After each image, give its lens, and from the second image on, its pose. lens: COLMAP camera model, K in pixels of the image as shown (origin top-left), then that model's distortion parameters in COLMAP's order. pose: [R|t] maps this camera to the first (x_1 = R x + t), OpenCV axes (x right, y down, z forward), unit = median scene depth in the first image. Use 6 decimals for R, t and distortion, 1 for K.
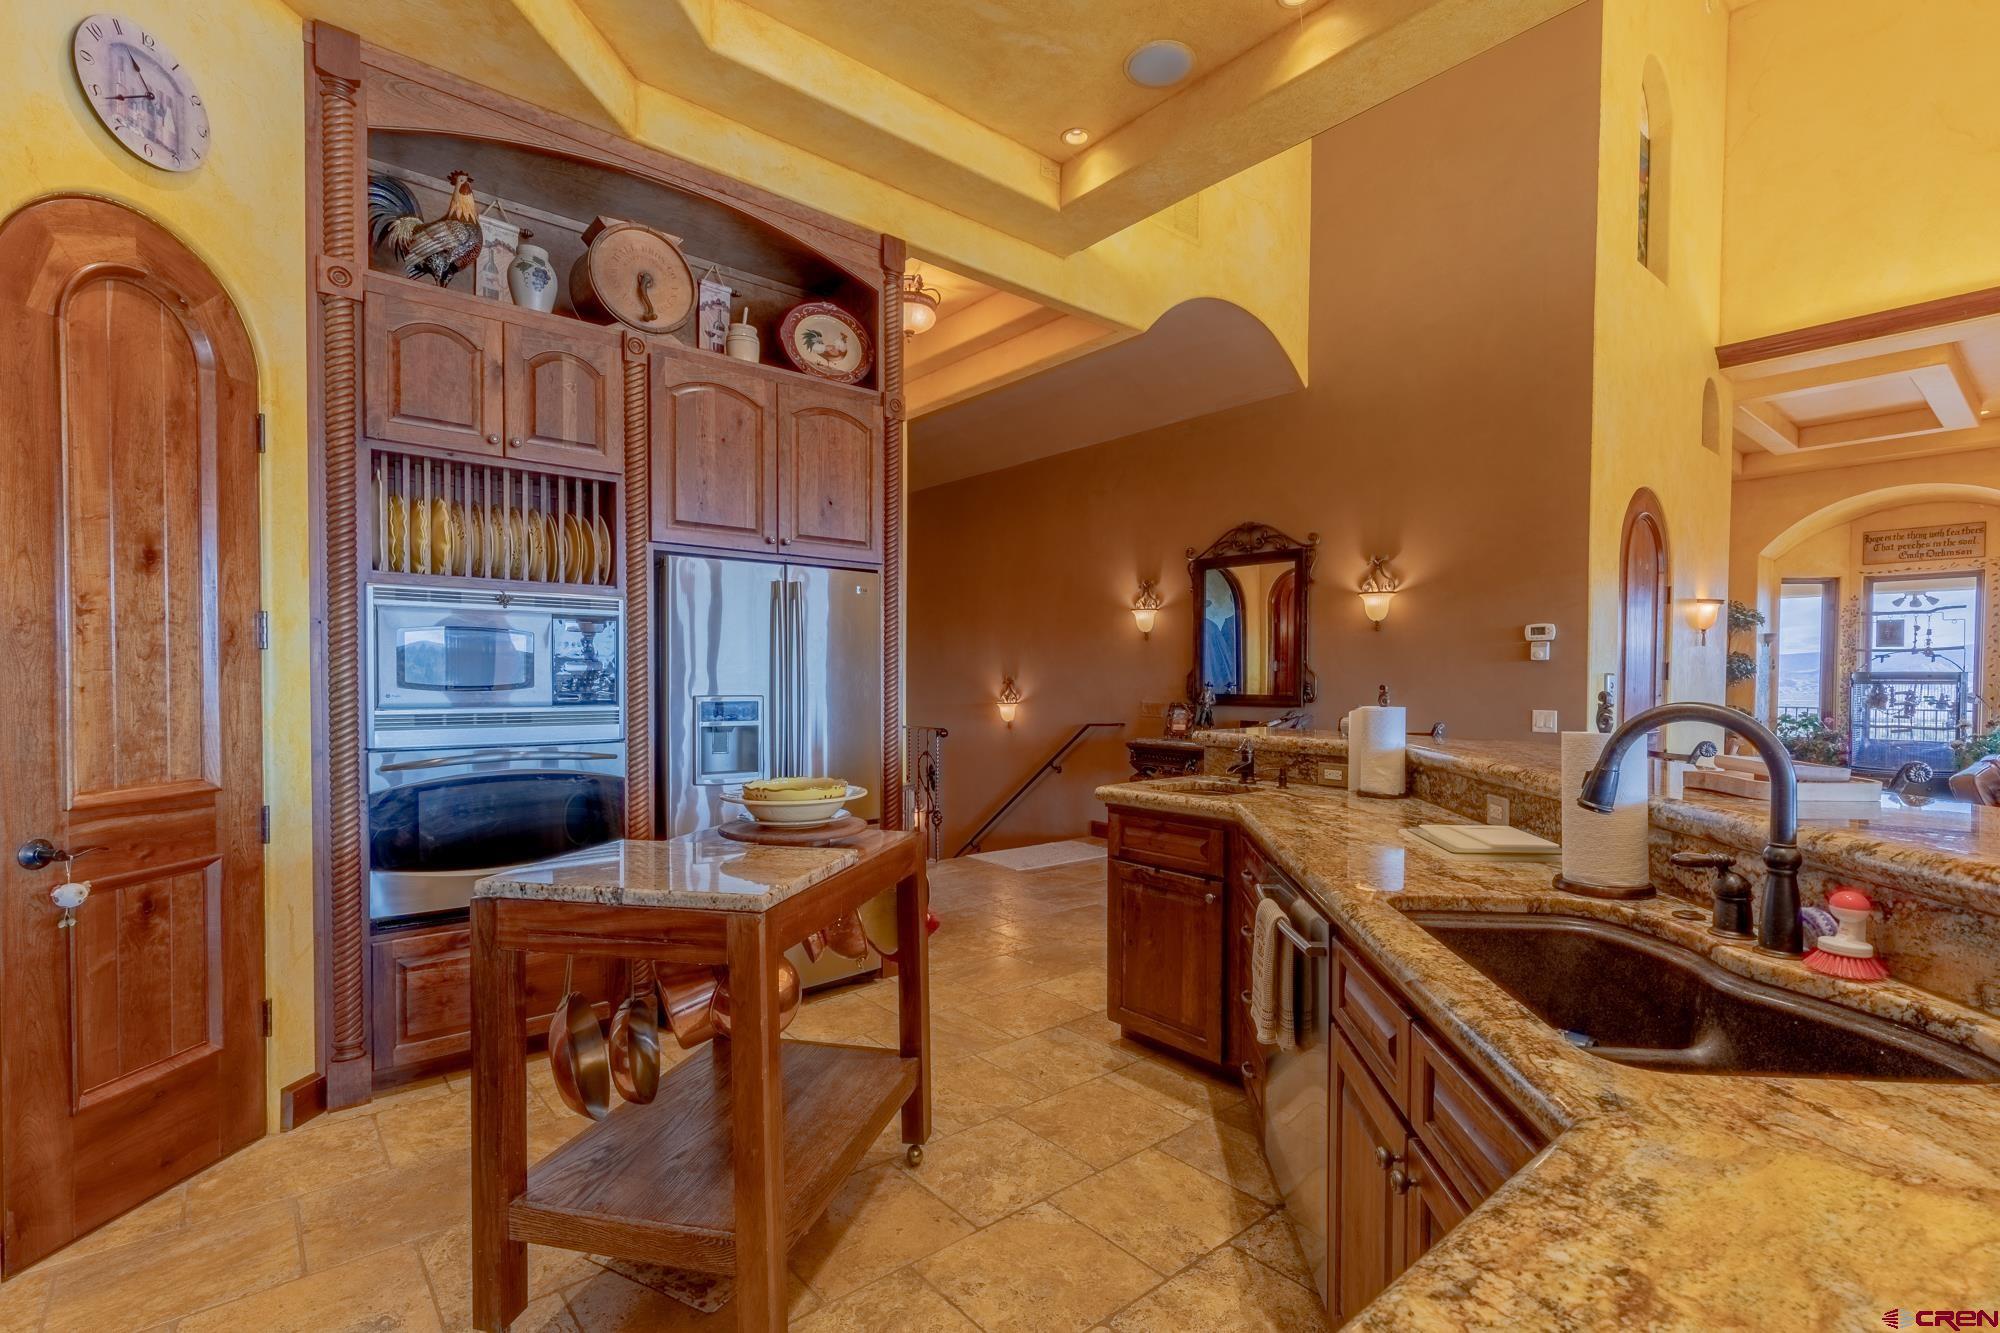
lens RADIAL K [[920.7, 0, 1027.1], [0, 920.7, 697.6], [0, 0, 1]] dist [0.003012, 0.000399]
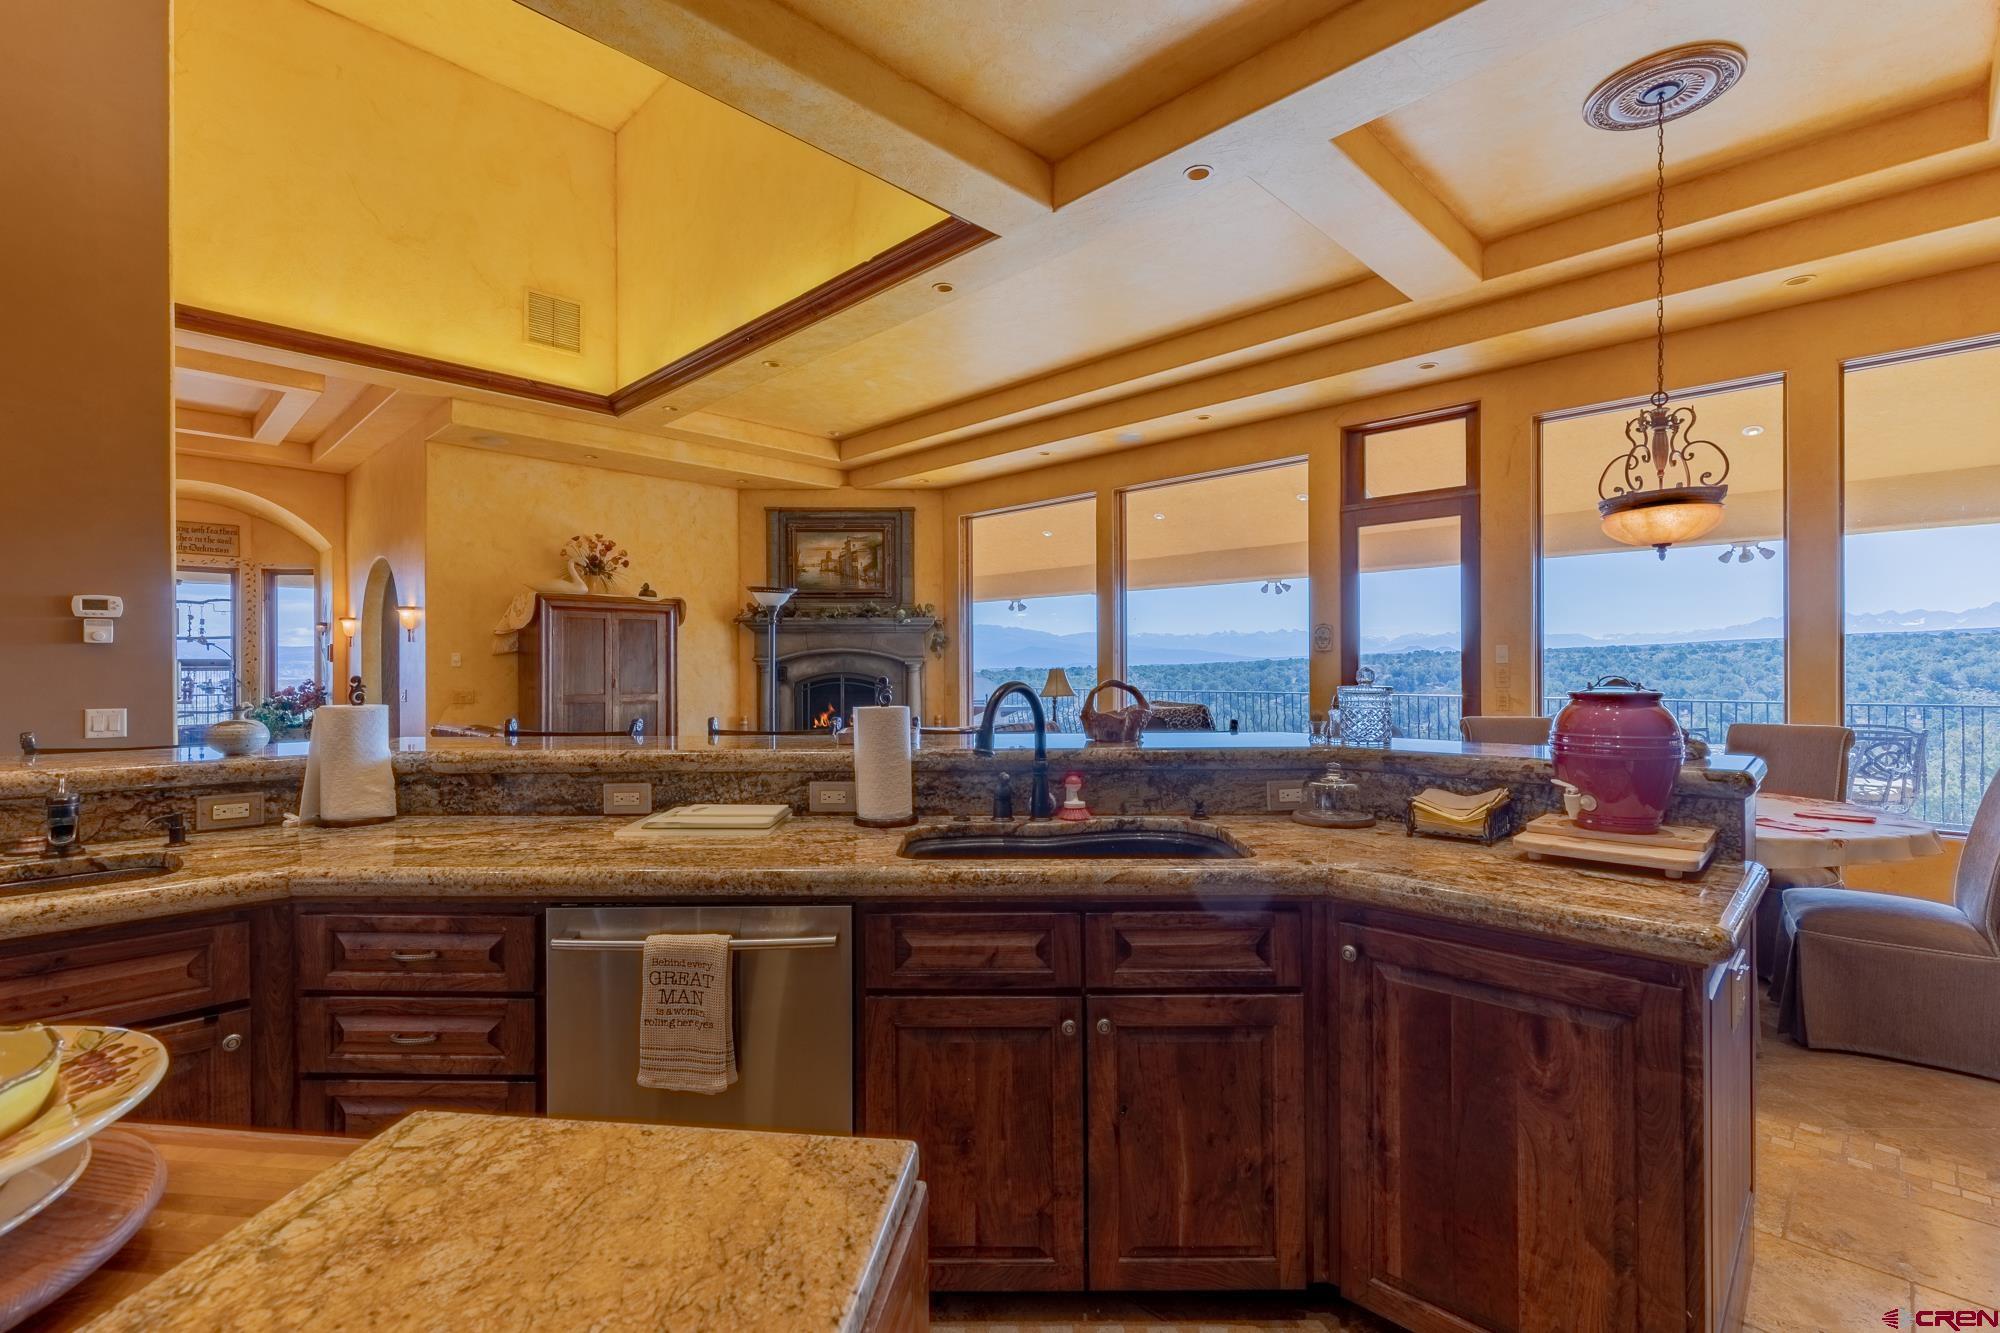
lens RADIAL K [[892.6, 0, 997.1], [0, 892.6, 669.7], [0, 0, 1]] dist [0.004366, -0.000920]
pose [[-0.083881, -0.007555, 0.996447, -0.131657], [0.022180, 0.999709, 0.009447, -0.004956], [-0.996229, 0.022894, -0.083689, 0.176190]]
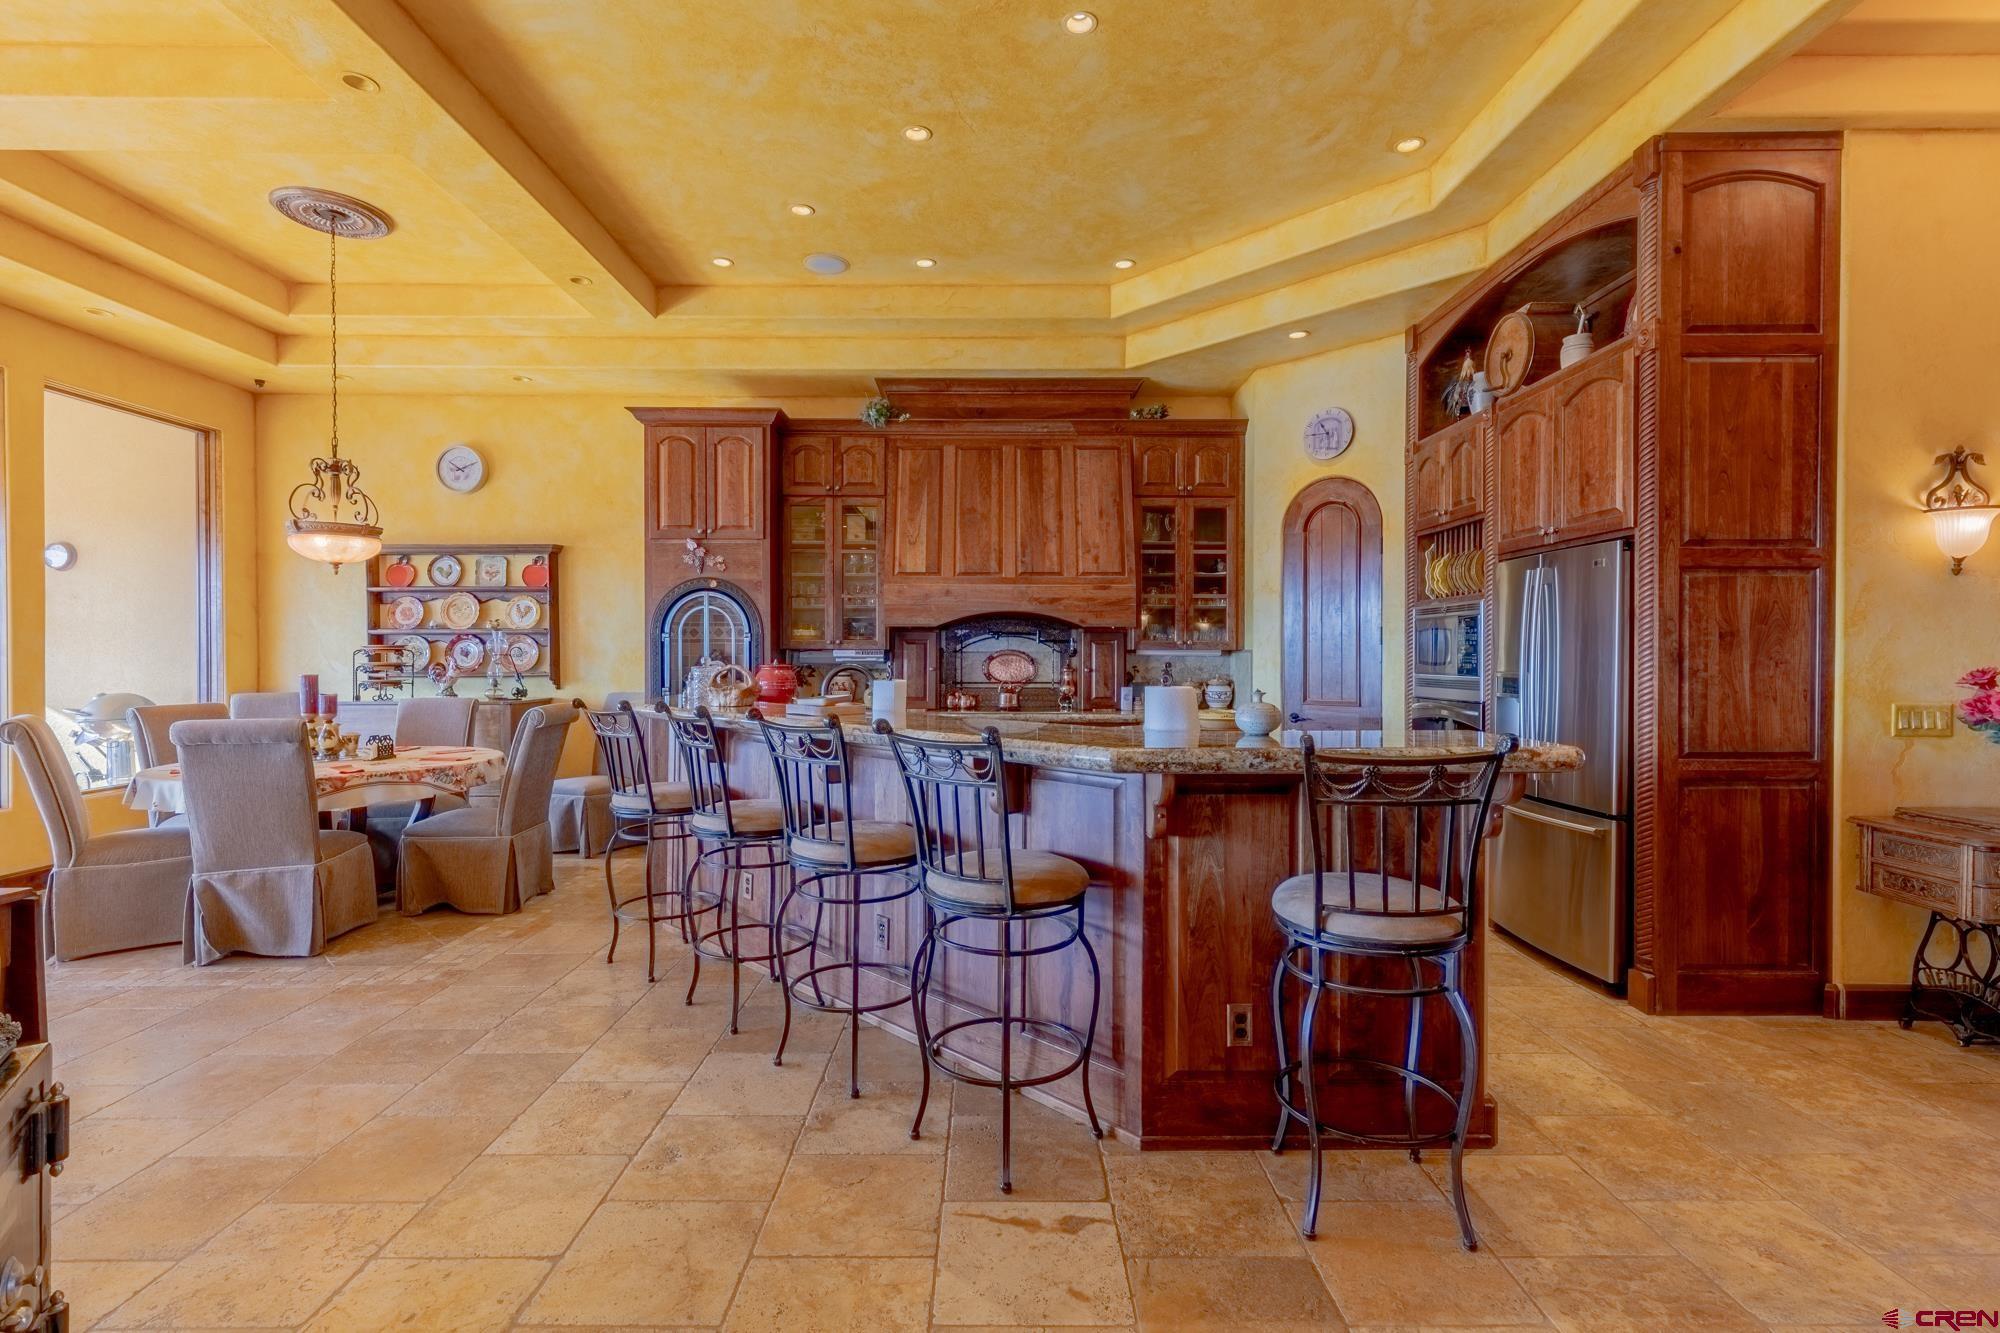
lens RADIAL K [[908.8, 0, 996.3], [0, 908.8, 664.3], [0, 0, 1]] dist [0.010298, -0.001684]
pose [[-0.647629, 0.002622, -0.761951, 0.389025], [-0.018673, 0.999639, 0.019311, -0.008616], [0.761727, 0.026734, -0.647347, 0.480867]]
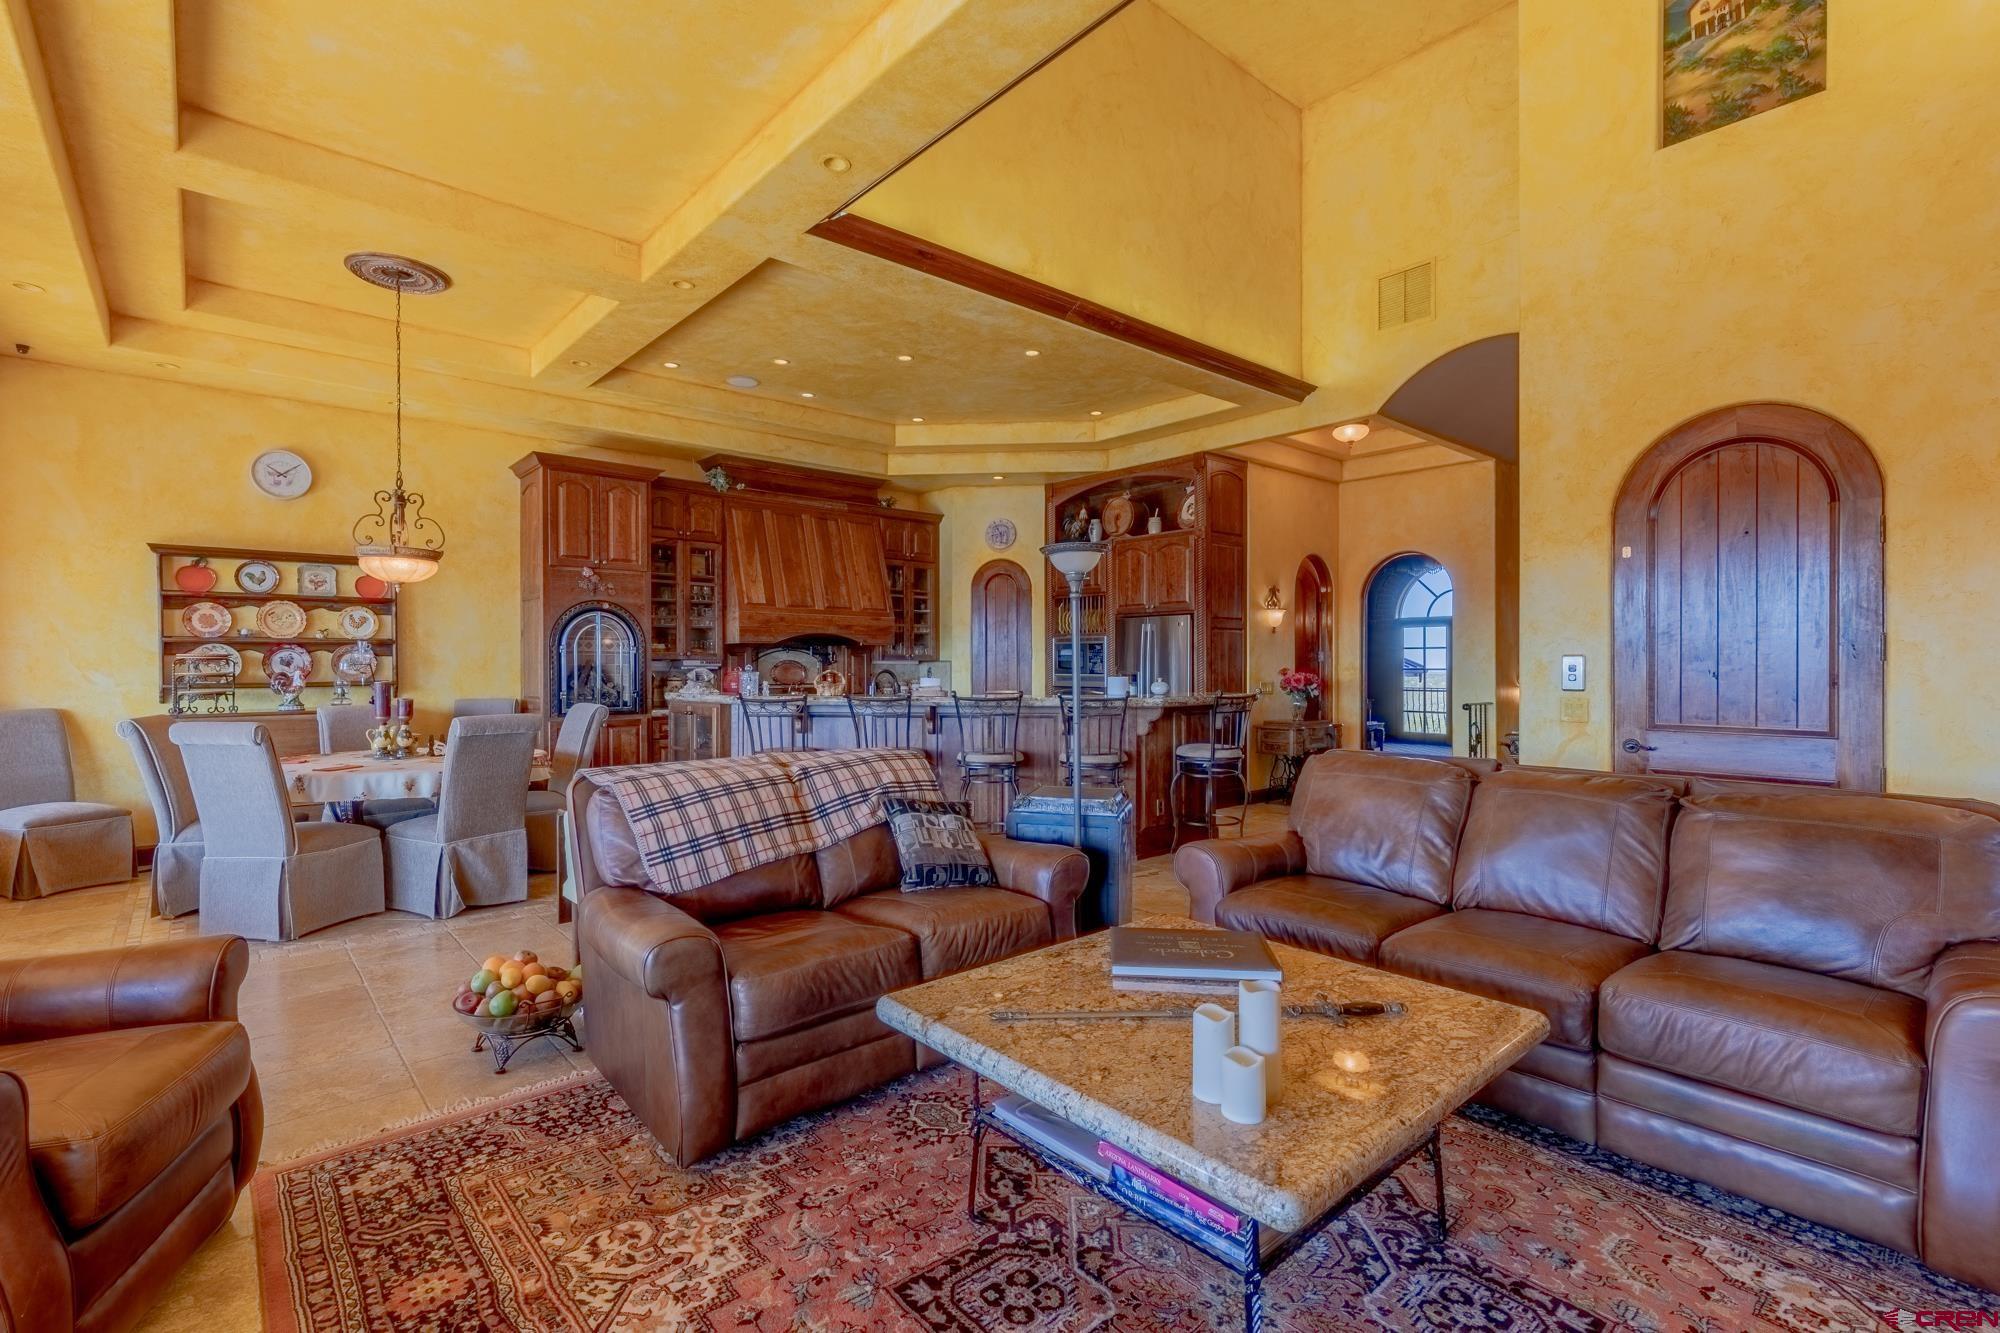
lens RADIAL K [[908.8, 0, 996.3], [0, 908.8, 664.3], [0, 0, 1]] dist [0.010298, -0.001684]
pose [[0.011131, -0.004904, -0.999926, 0.825159], [-0.018449, 0.999817, -0.005109, -0.001011], [0.999768, 0.018505, 0.011039, 0.231377]]
